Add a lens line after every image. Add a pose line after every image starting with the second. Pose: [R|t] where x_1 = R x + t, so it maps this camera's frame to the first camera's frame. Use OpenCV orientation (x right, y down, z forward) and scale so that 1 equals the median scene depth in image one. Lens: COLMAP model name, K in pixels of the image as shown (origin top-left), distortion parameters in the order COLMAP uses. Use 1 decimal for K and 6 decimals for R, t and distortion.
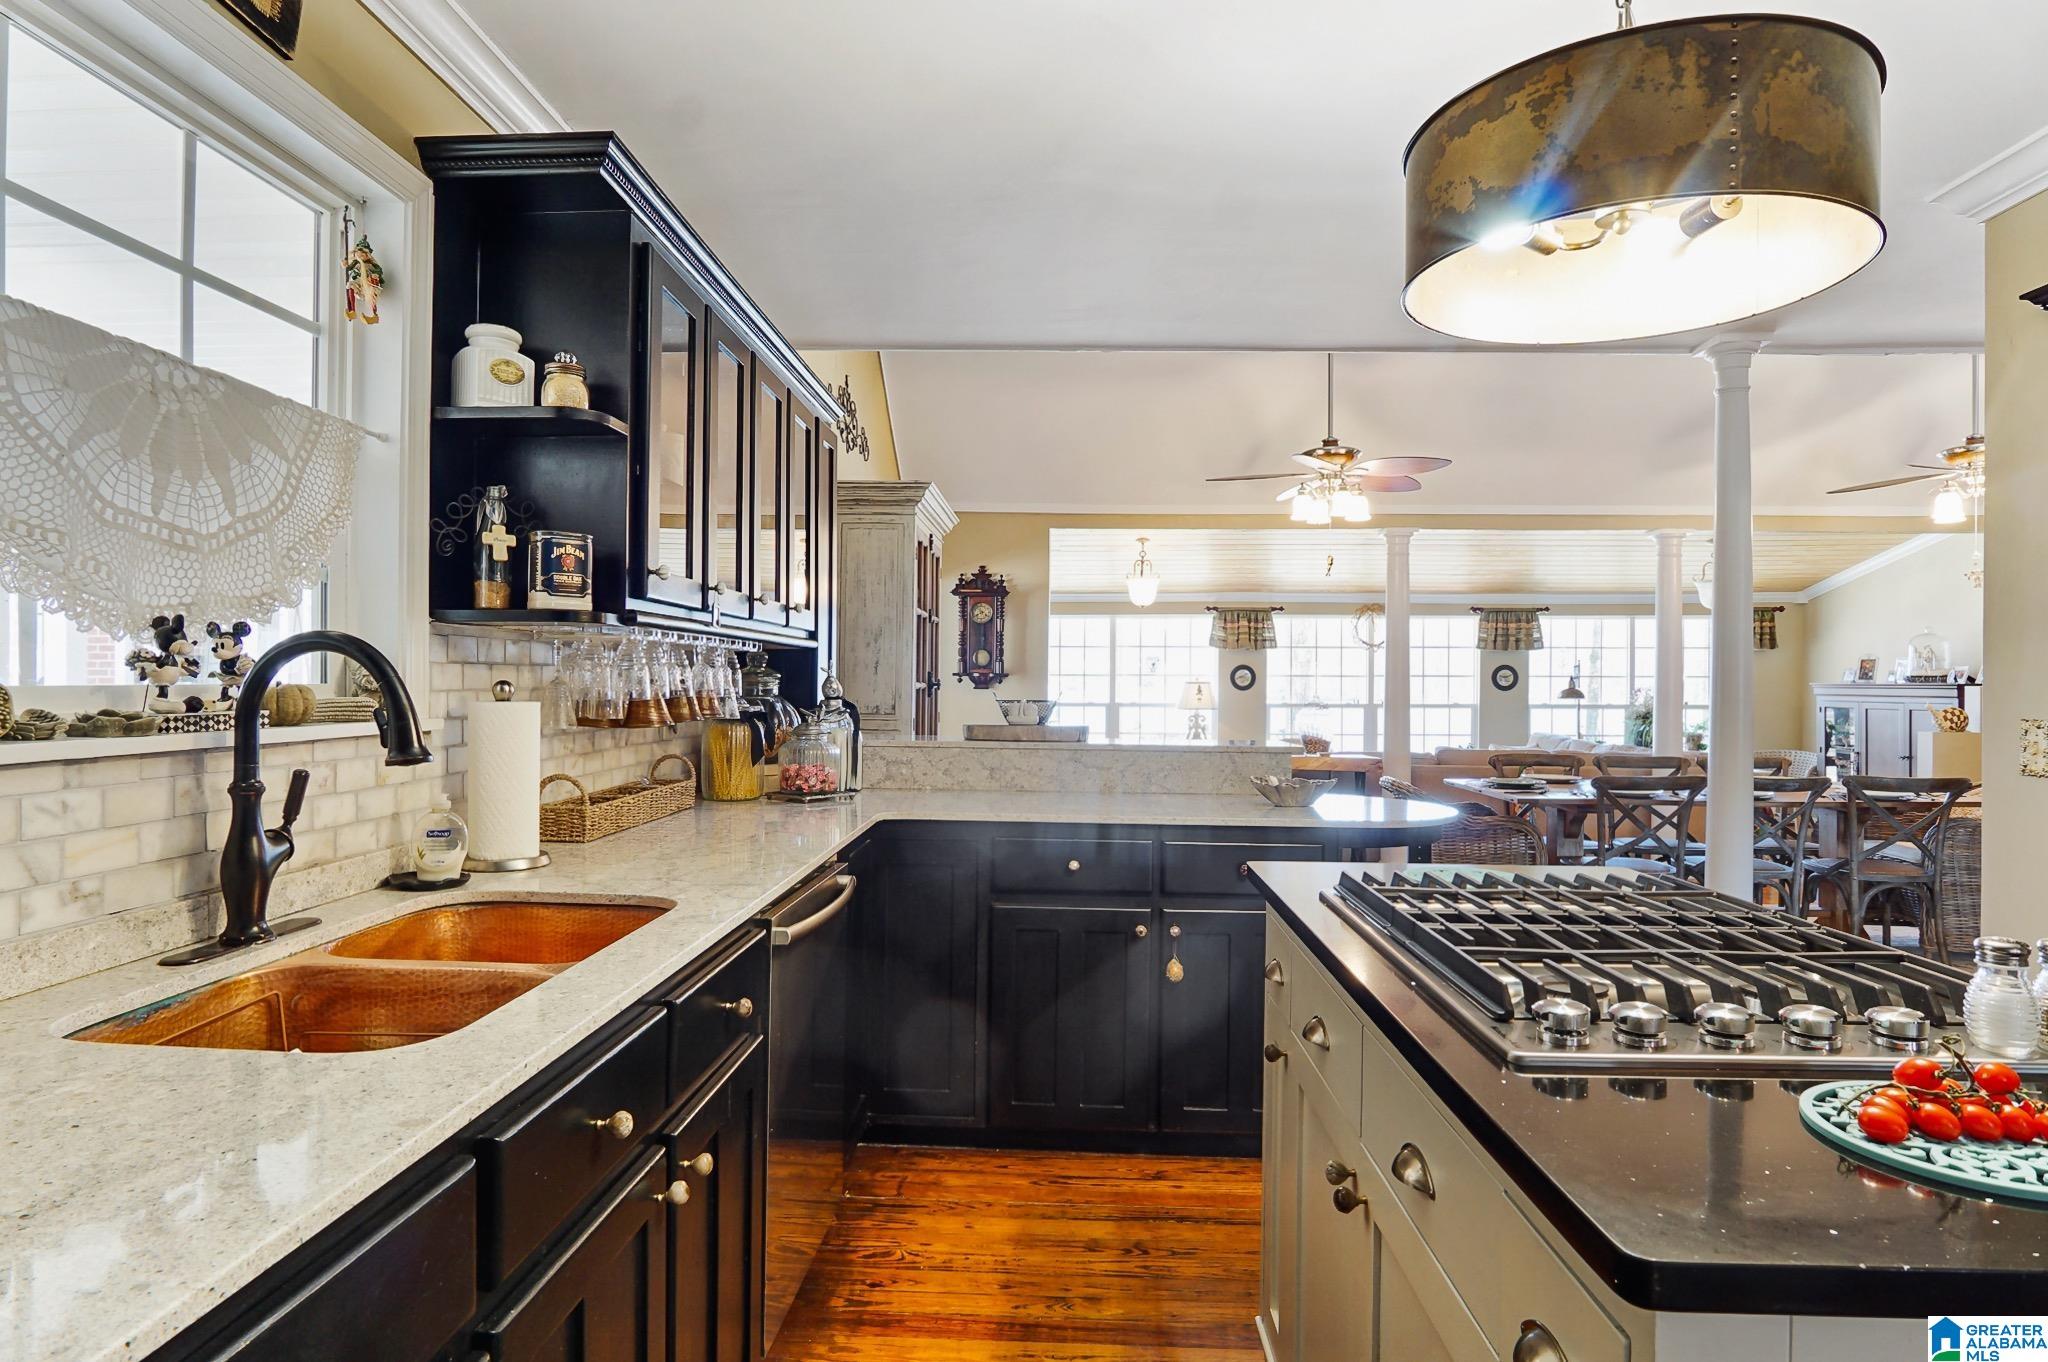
lens RADIAL K [[1098.6, 0, 1018.4], [0, 1098.6, 687.4], [0, 0, 1]] dist [-0.033259, 0.010052]
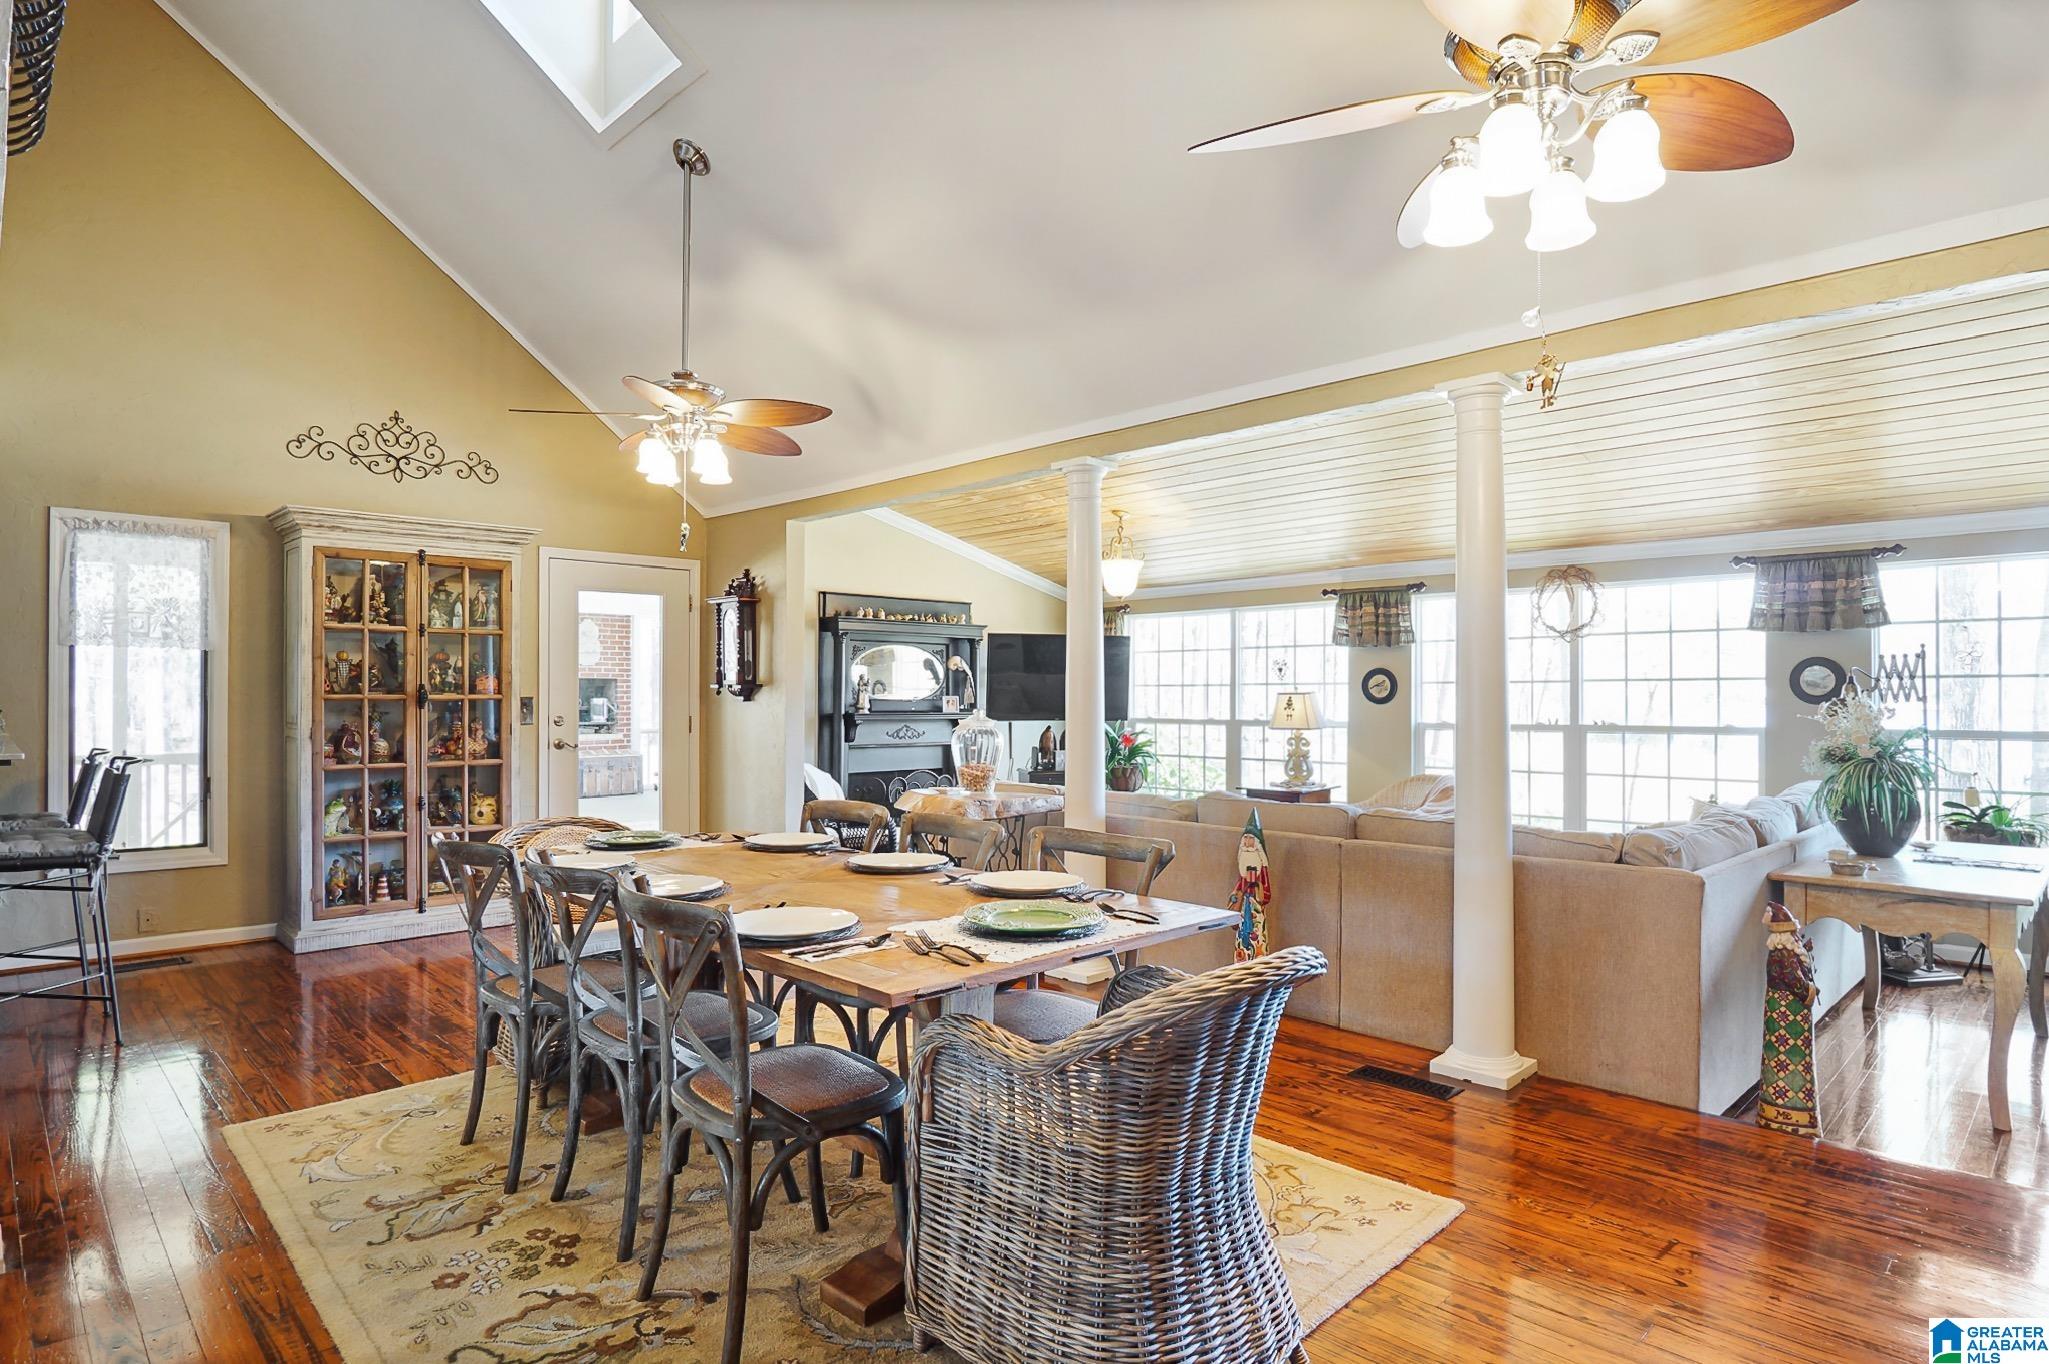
lens RADIAL K [[1105.5, 0, 1011.2], [0, 1105.5, 691.5], [0, 0, 1]] dist [-0.028143, 0.001935]
pose [[0.729543, -0.007989, -0.683889, 0.595142], [0.000641, 0.999939, -0.010998, 0.002604], [0.683935, 0.007585, 0.729503, 0.364280]]
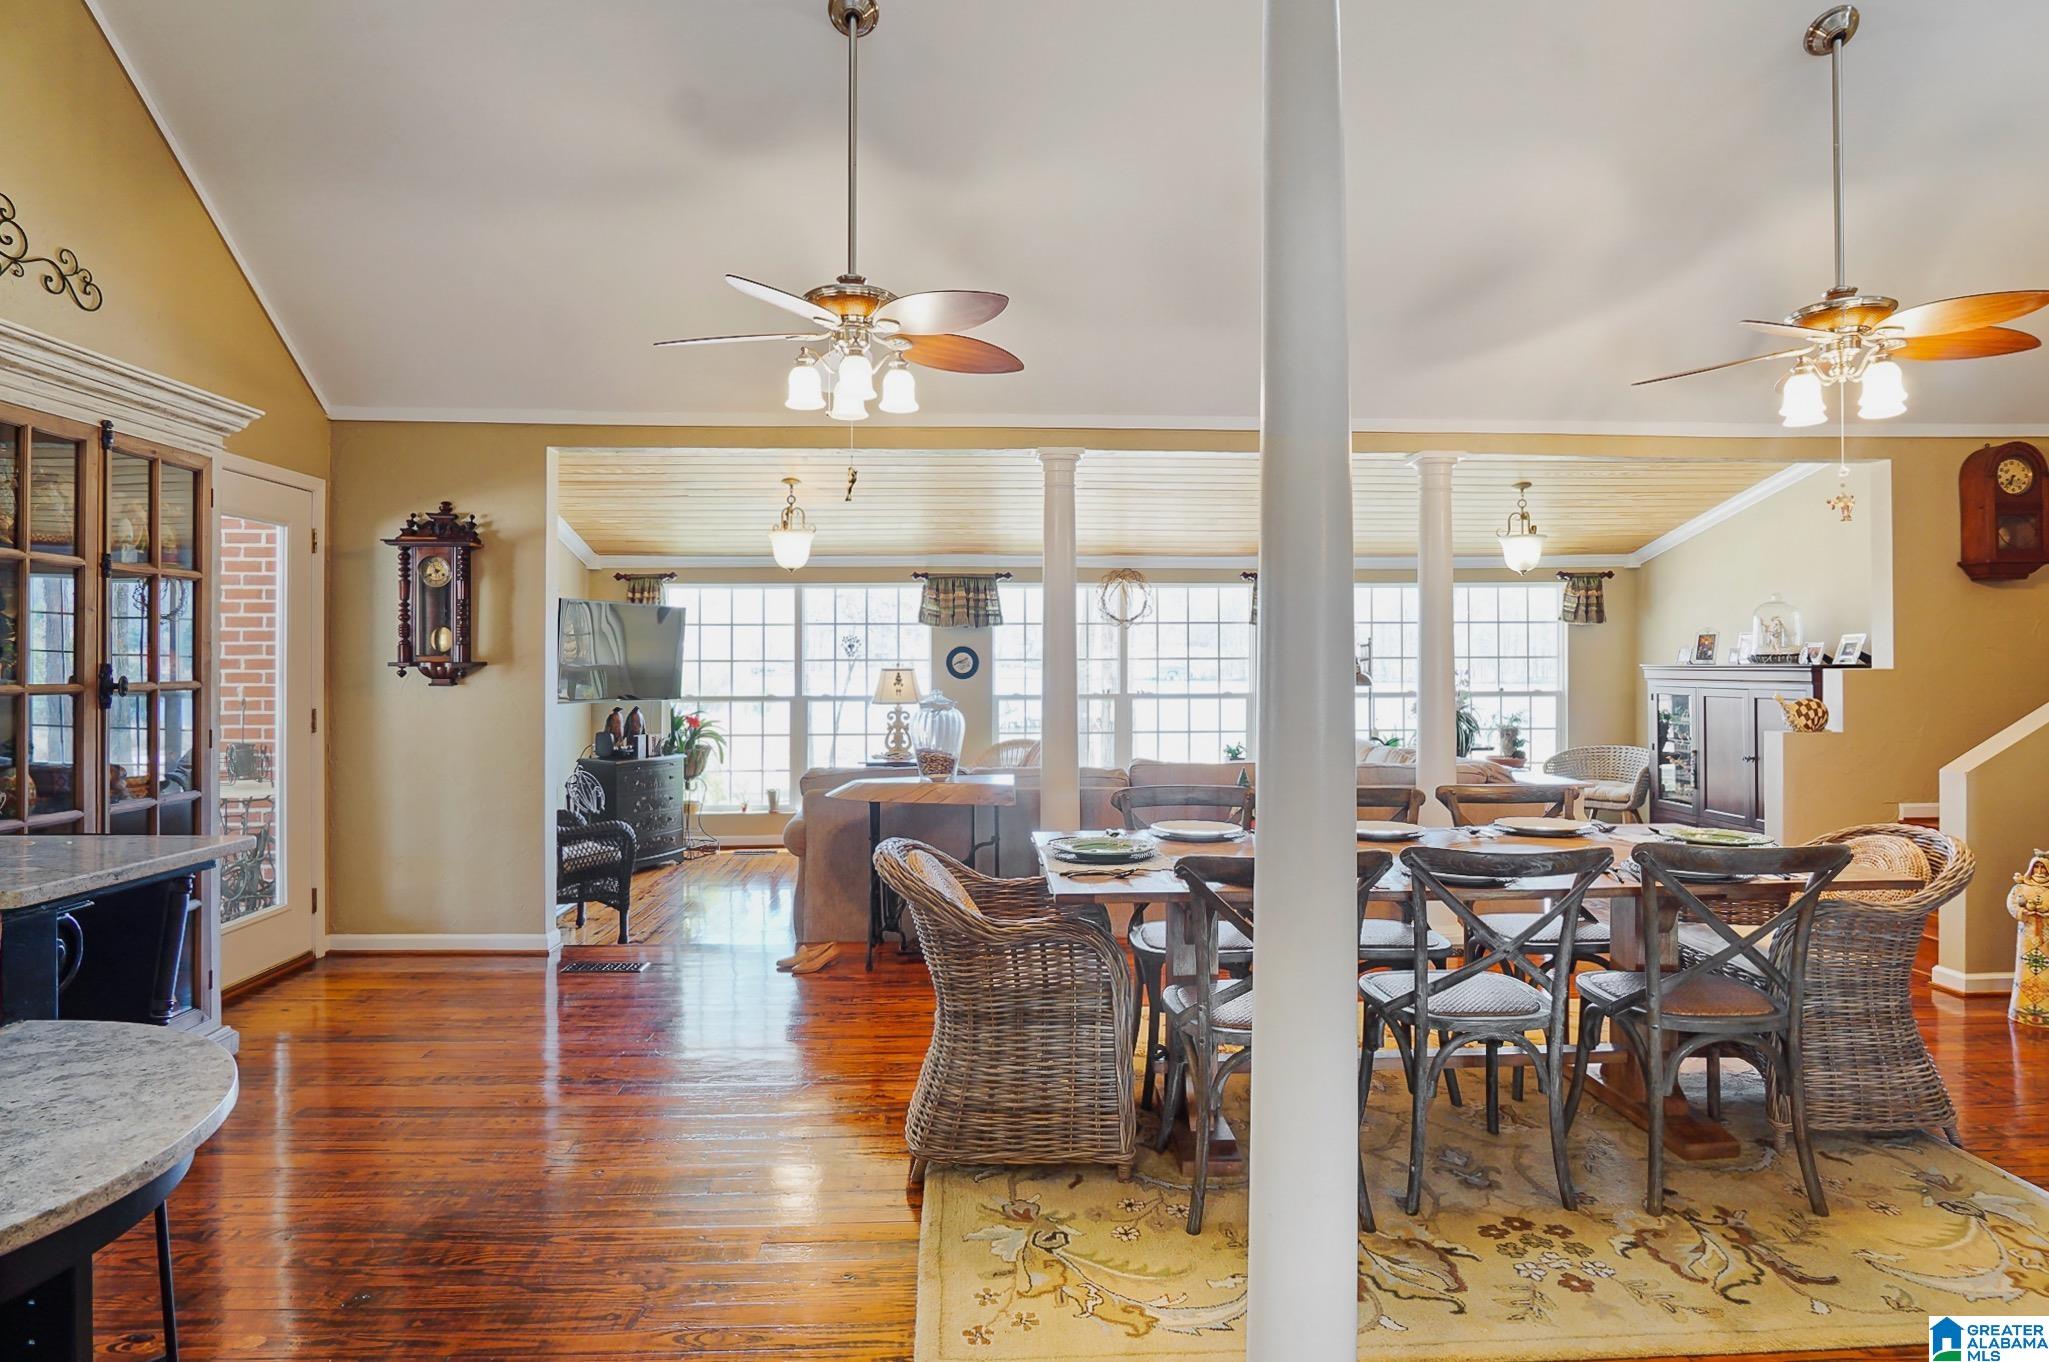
lens RADIAL K [[1107.4, 0, 1016.9], [0, 1107.4, 668.6], [0, 0, 1]] dist [-0.028214, 0.001386]
pose [[0.995572, -0.008266, 0.093635, 0.193874], [0.008356, 0.999965, -0.000565, -0.004378], [-0.093628, 0.001345, 0.995606, 0.230472]]
